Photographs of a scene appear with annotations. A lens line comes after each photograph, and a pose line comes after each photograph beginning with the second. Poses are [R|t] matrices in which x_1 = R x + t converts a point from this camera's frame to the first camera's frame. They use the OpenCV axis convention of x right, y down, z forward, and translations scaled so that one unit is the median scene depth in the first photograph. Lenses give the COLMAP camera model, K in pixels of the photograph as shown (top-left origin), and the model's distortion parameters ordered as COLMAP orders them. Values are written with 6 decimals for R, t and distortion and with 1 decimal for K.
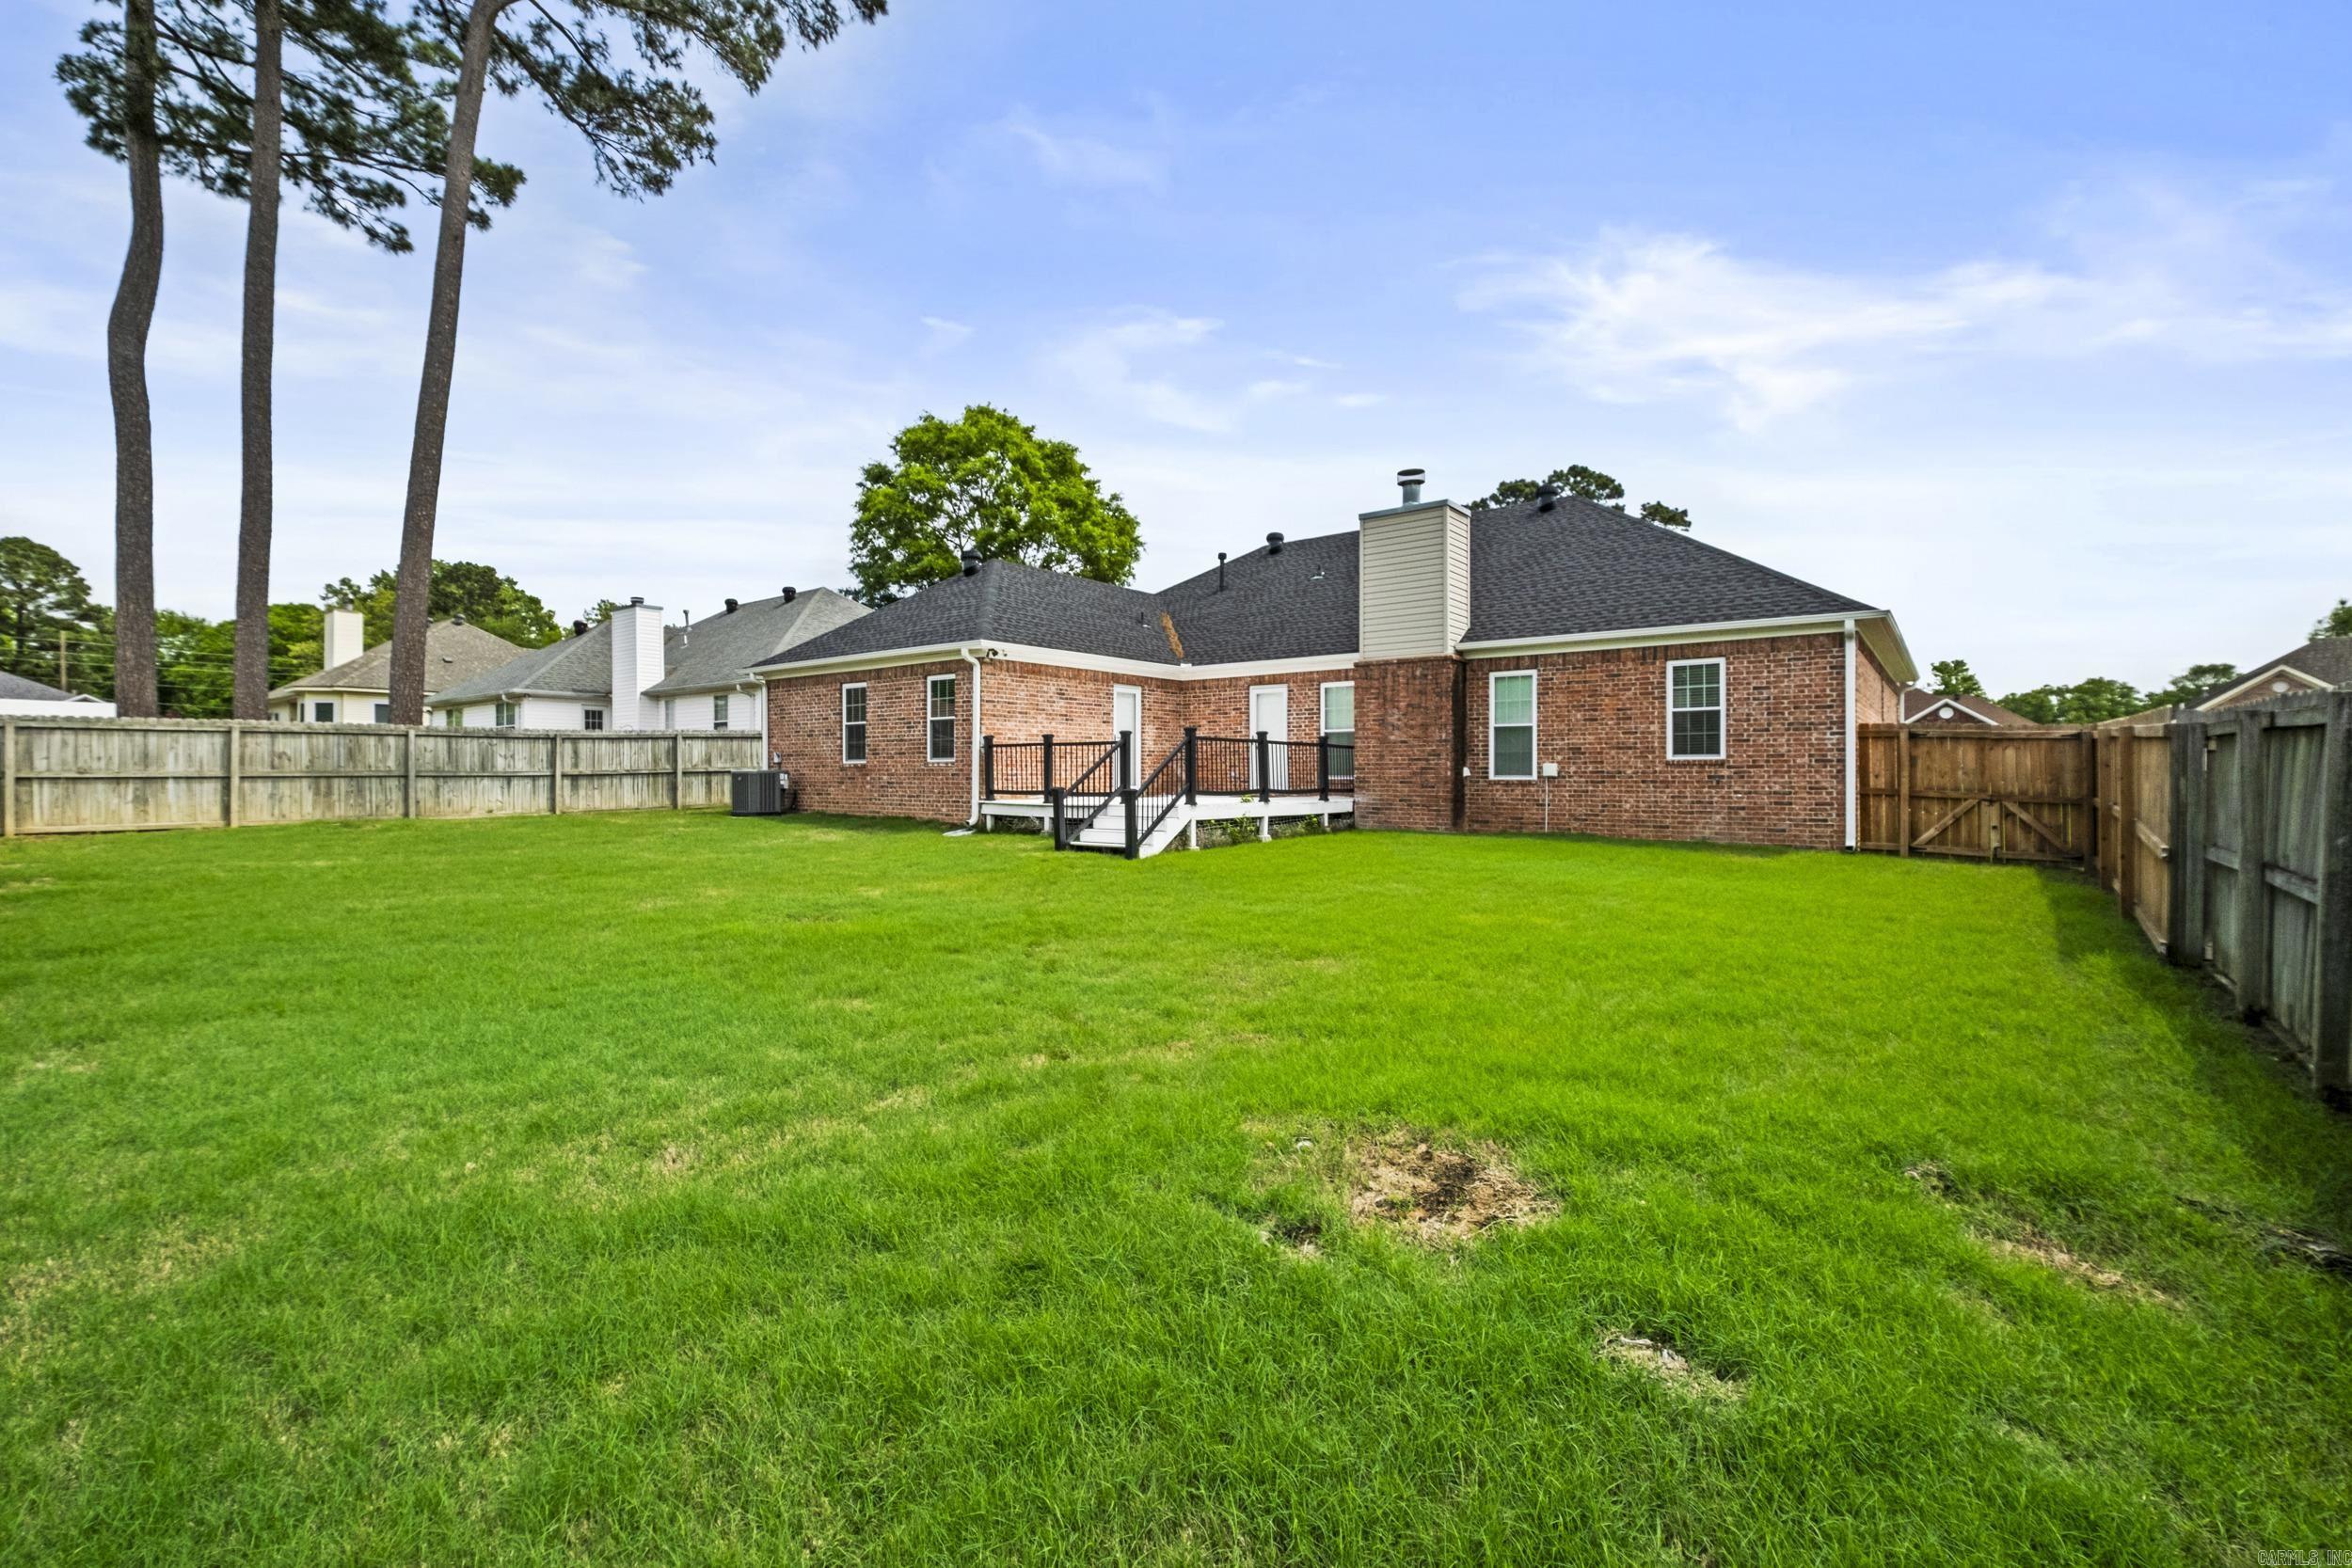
lens RADIAL K [[1027.8, 0, 1158.3], [0, 1027.8, 779.4], [0, 0, 1]] dist [-0.005320, -0.000901]
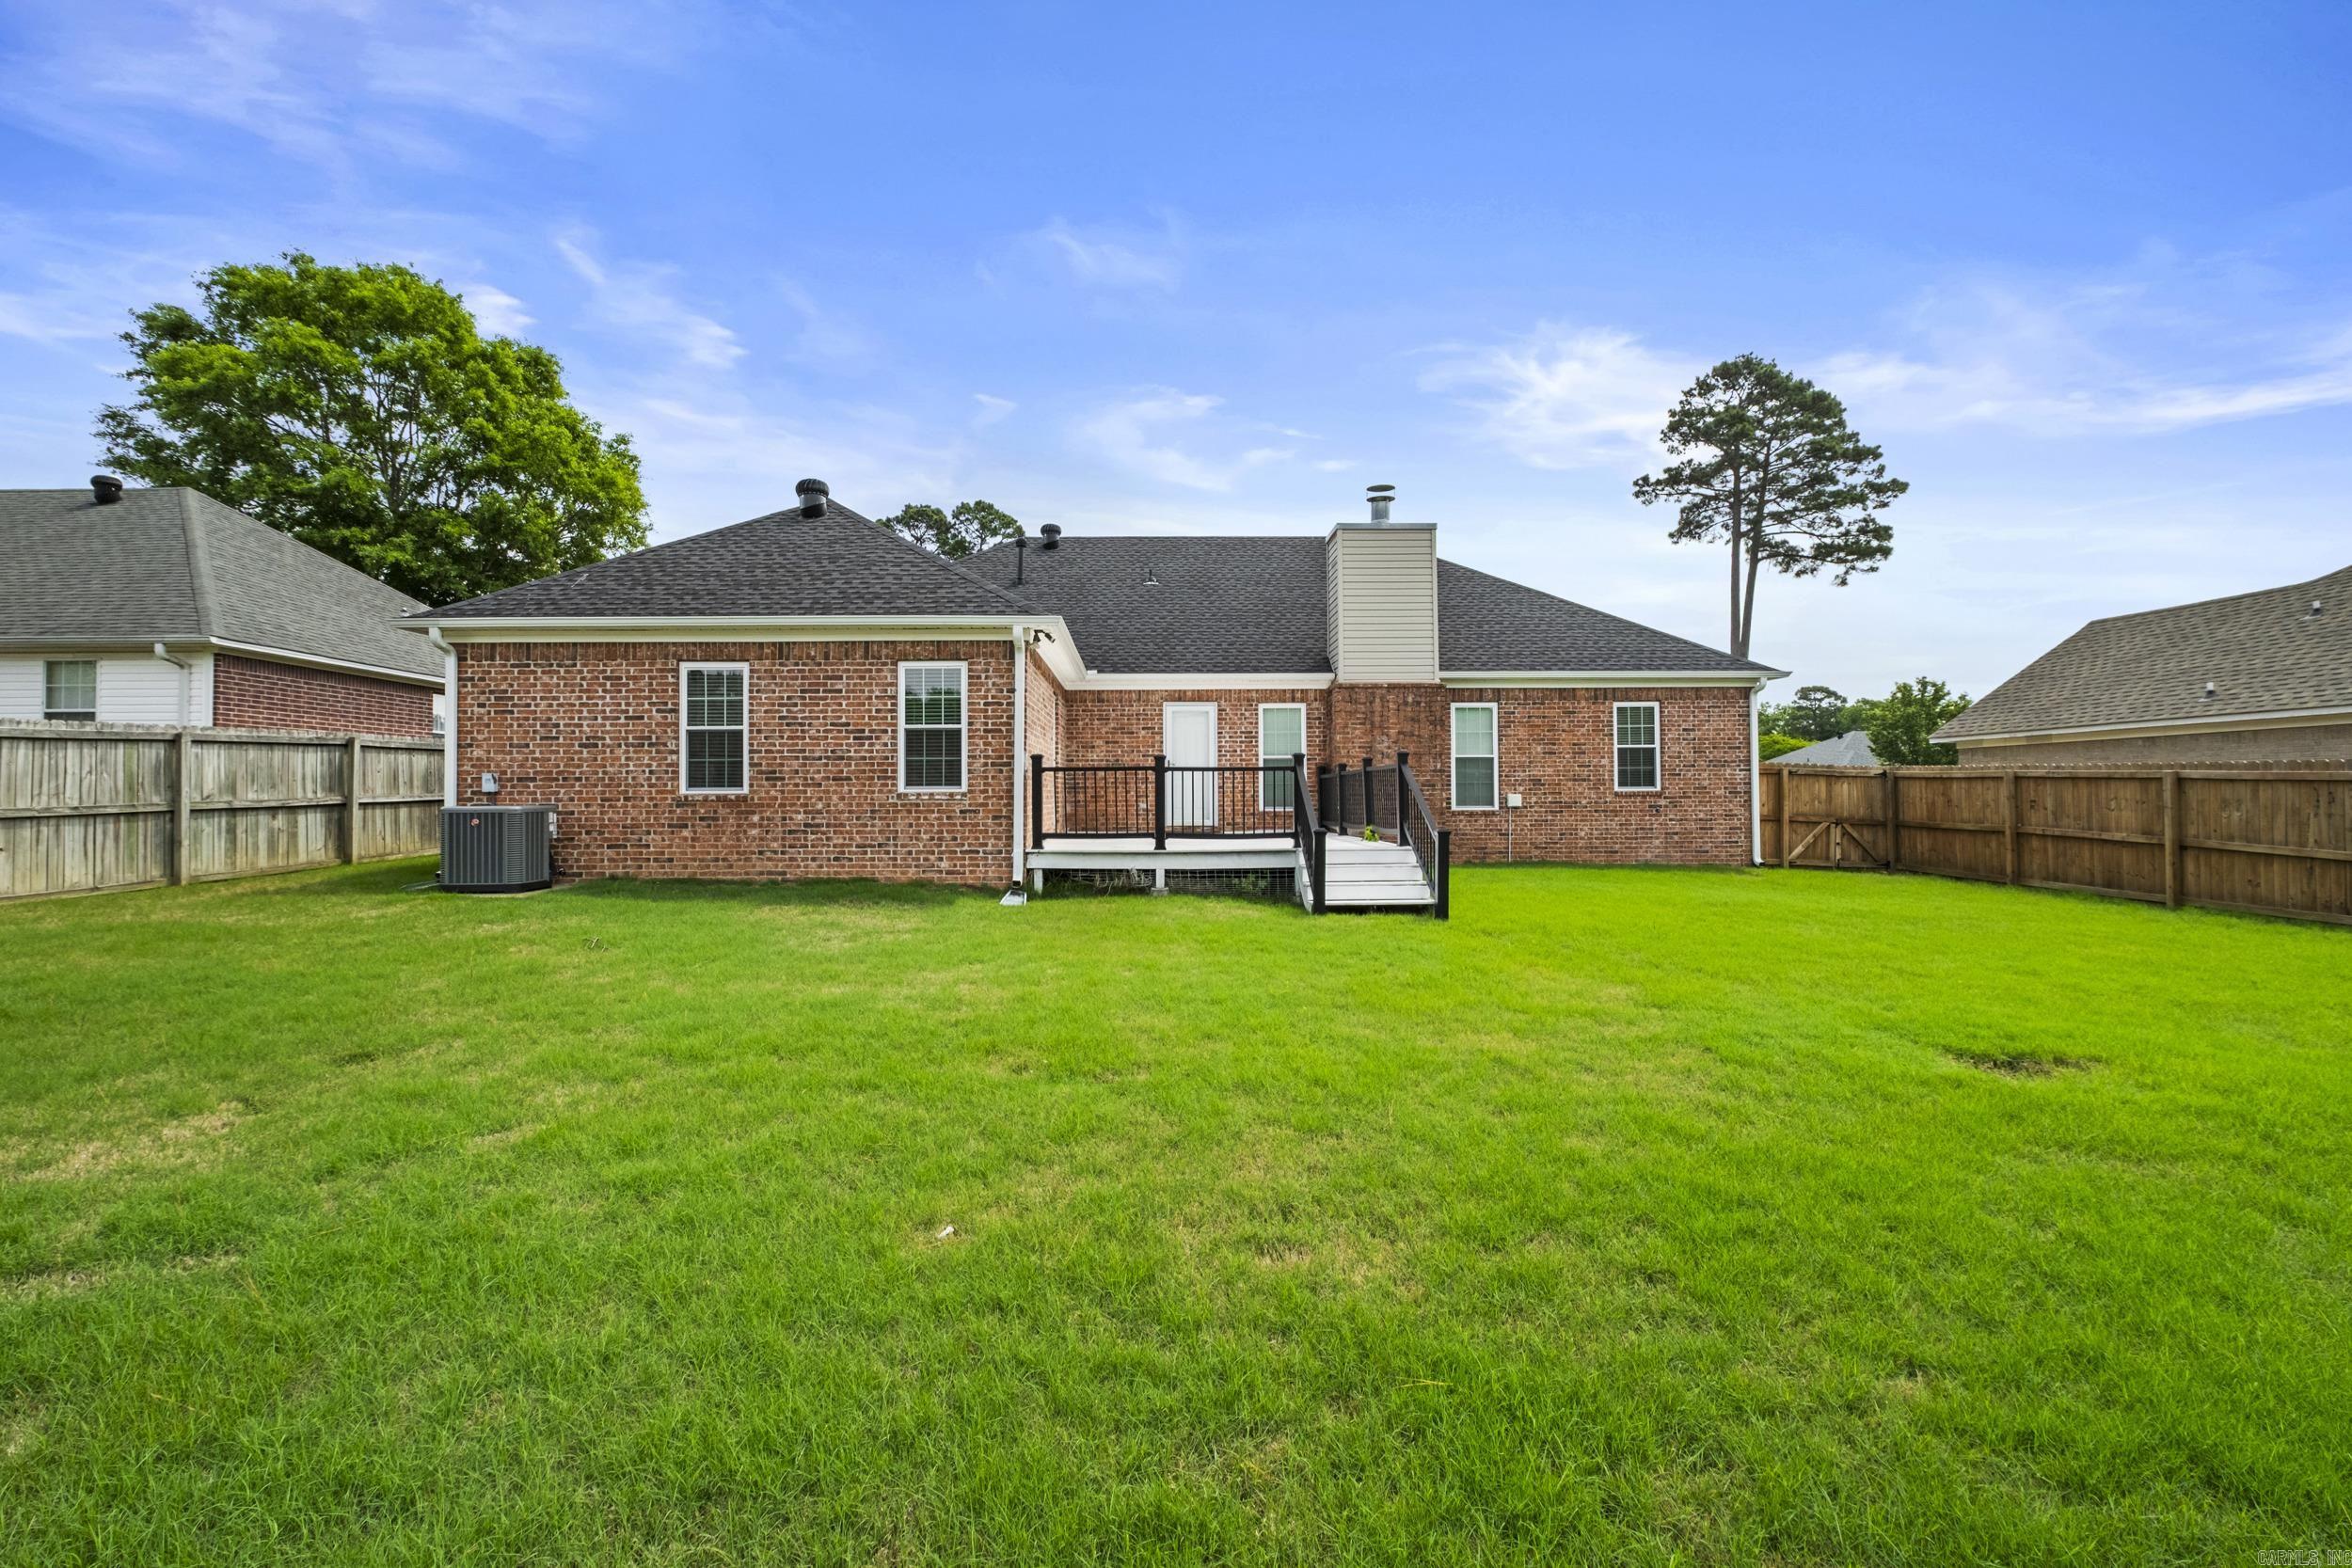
lens RADIAL K [[1027.8, 0, 1158.3], [0, 1027.8, 779.4], [0, 0, 1]] dist [-0.005320, -0.000901]
pose [[0.777253, 0.007555, 0.629142, -0.533802], [0.006763, 0.999770, -0.020362, -0.011352], [-0.629151, 0.020081, 0.777023, 0.410027]]
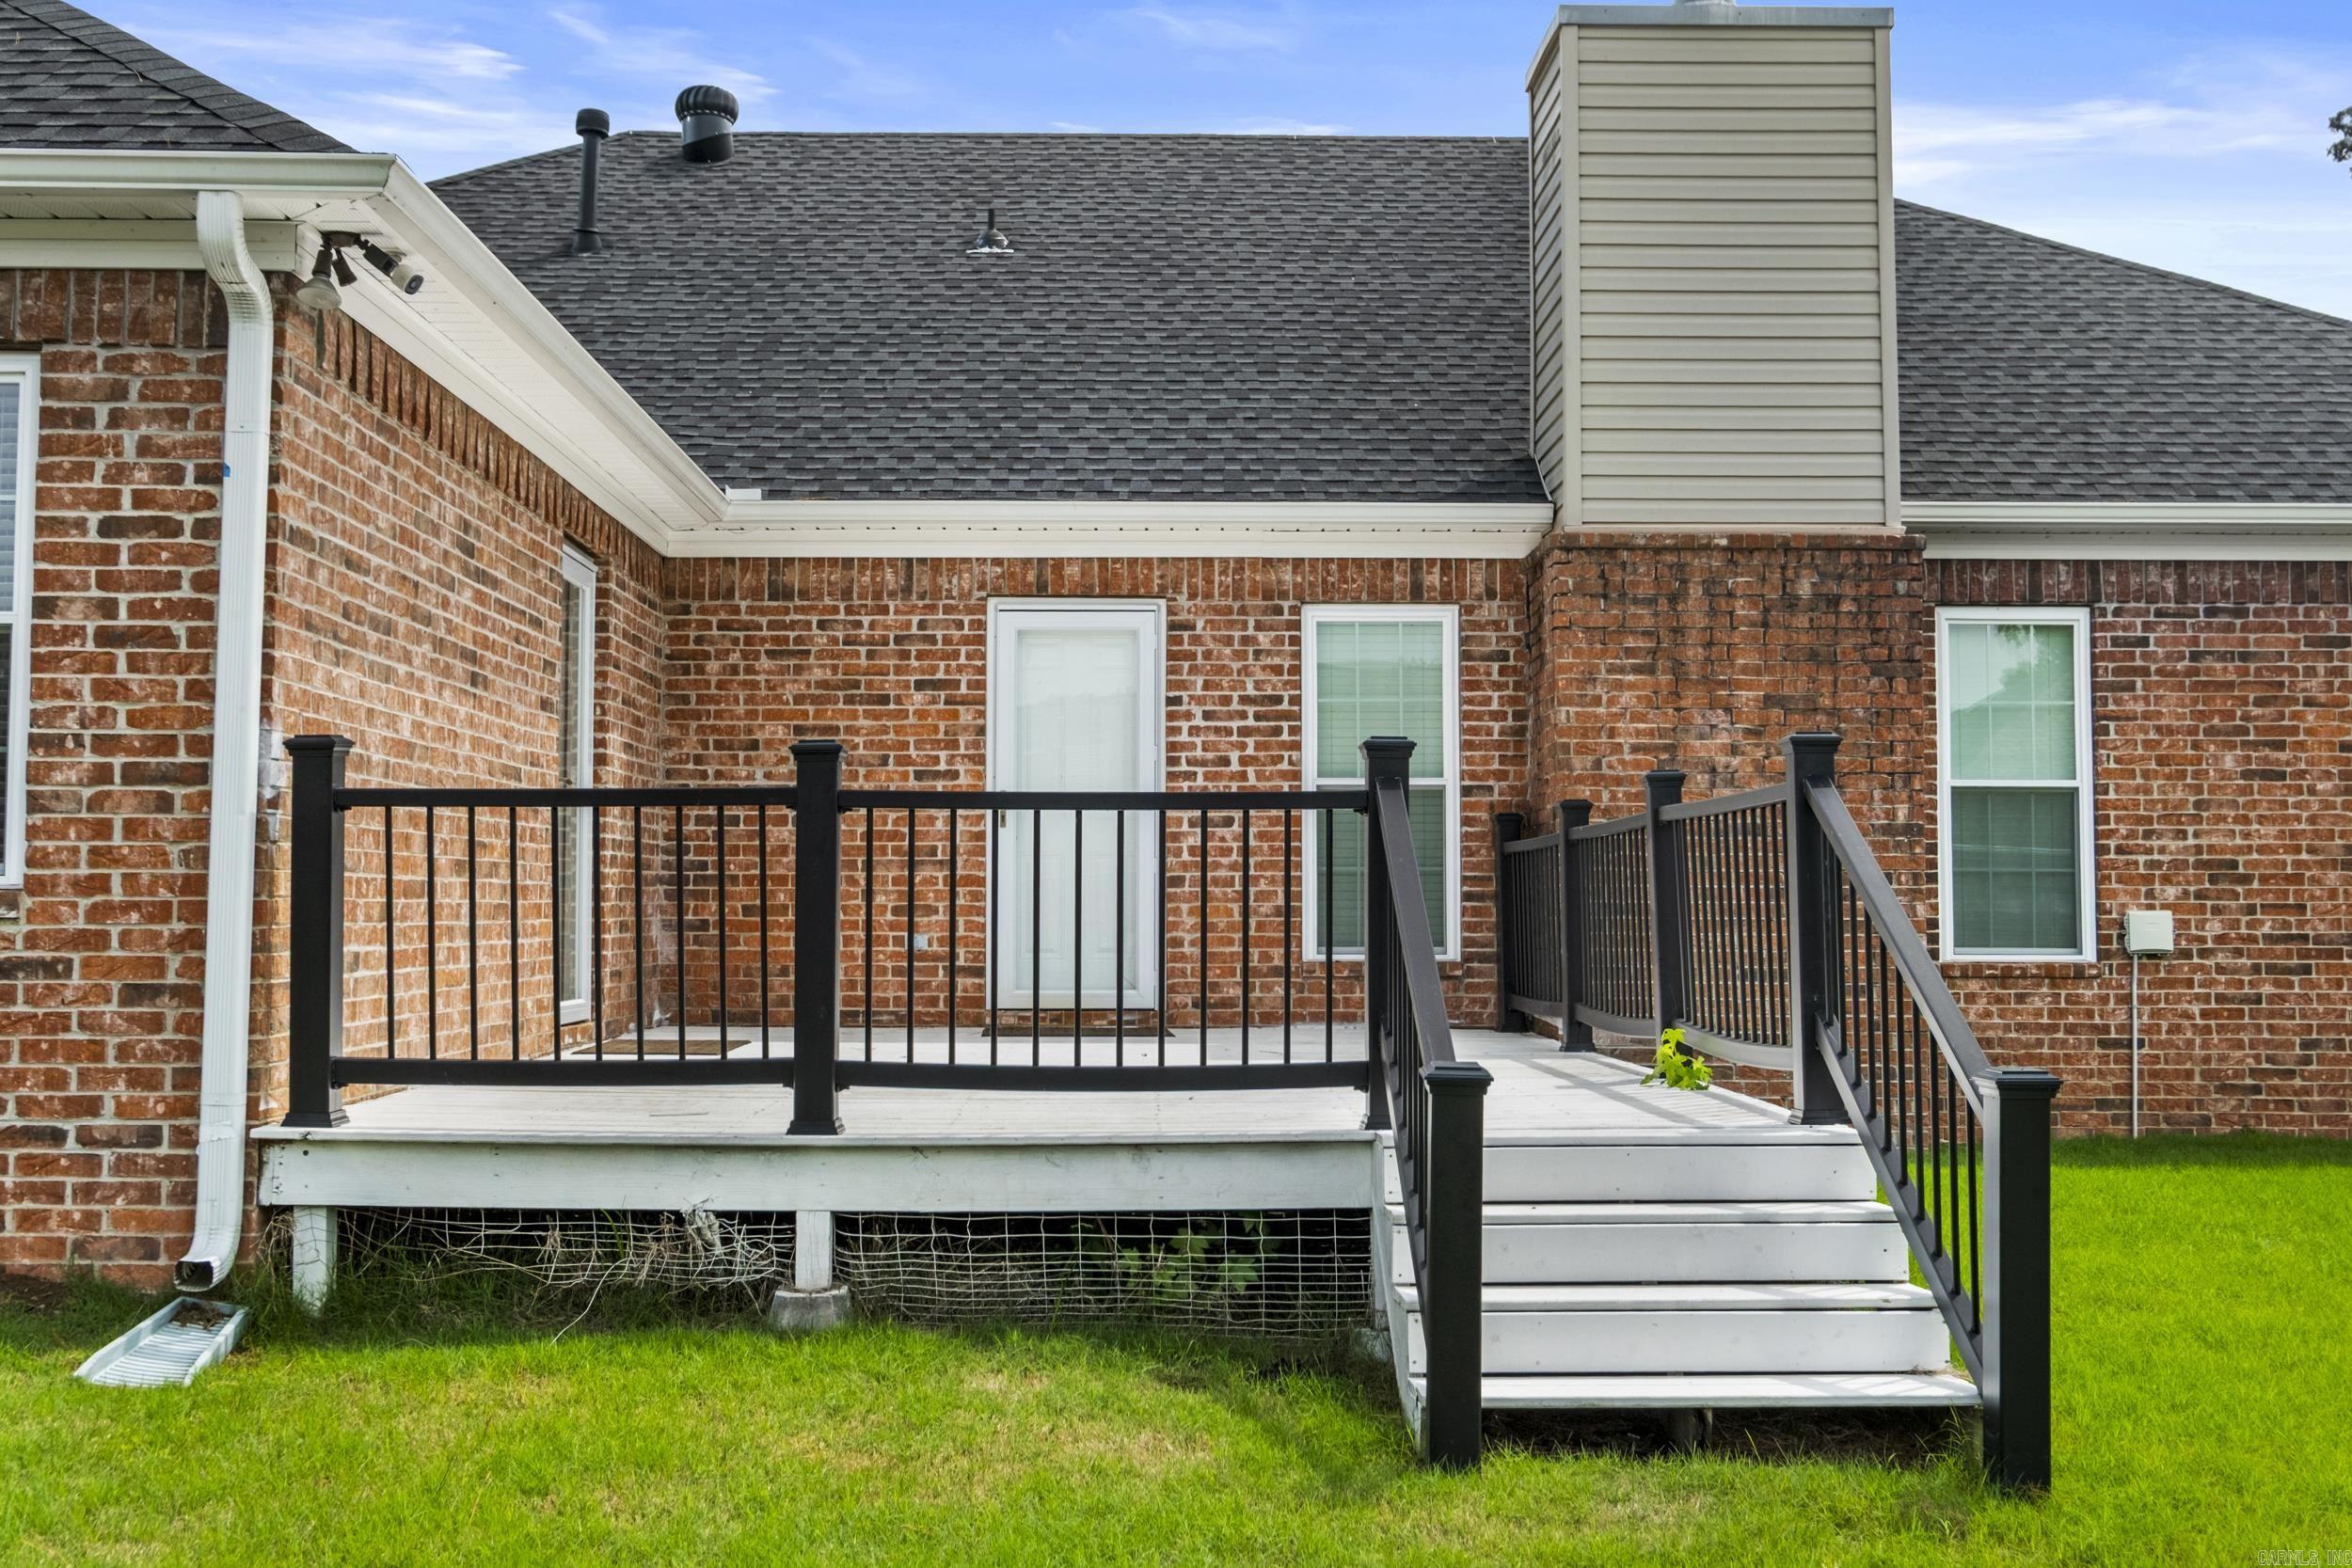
lens RADIAL K [[2411.1, 0, 1176.0], [0, 2411.1, 784.0], [0, 0, 1]] dist [0.013842, 0.025555]
pose [[0.773192, 0.034958, 0.633207, -0.305458], [0.000787, 0.998426, -0.056082, -0.012436], [-0.634171, 0.043861, 0.771948, 0.601924]]
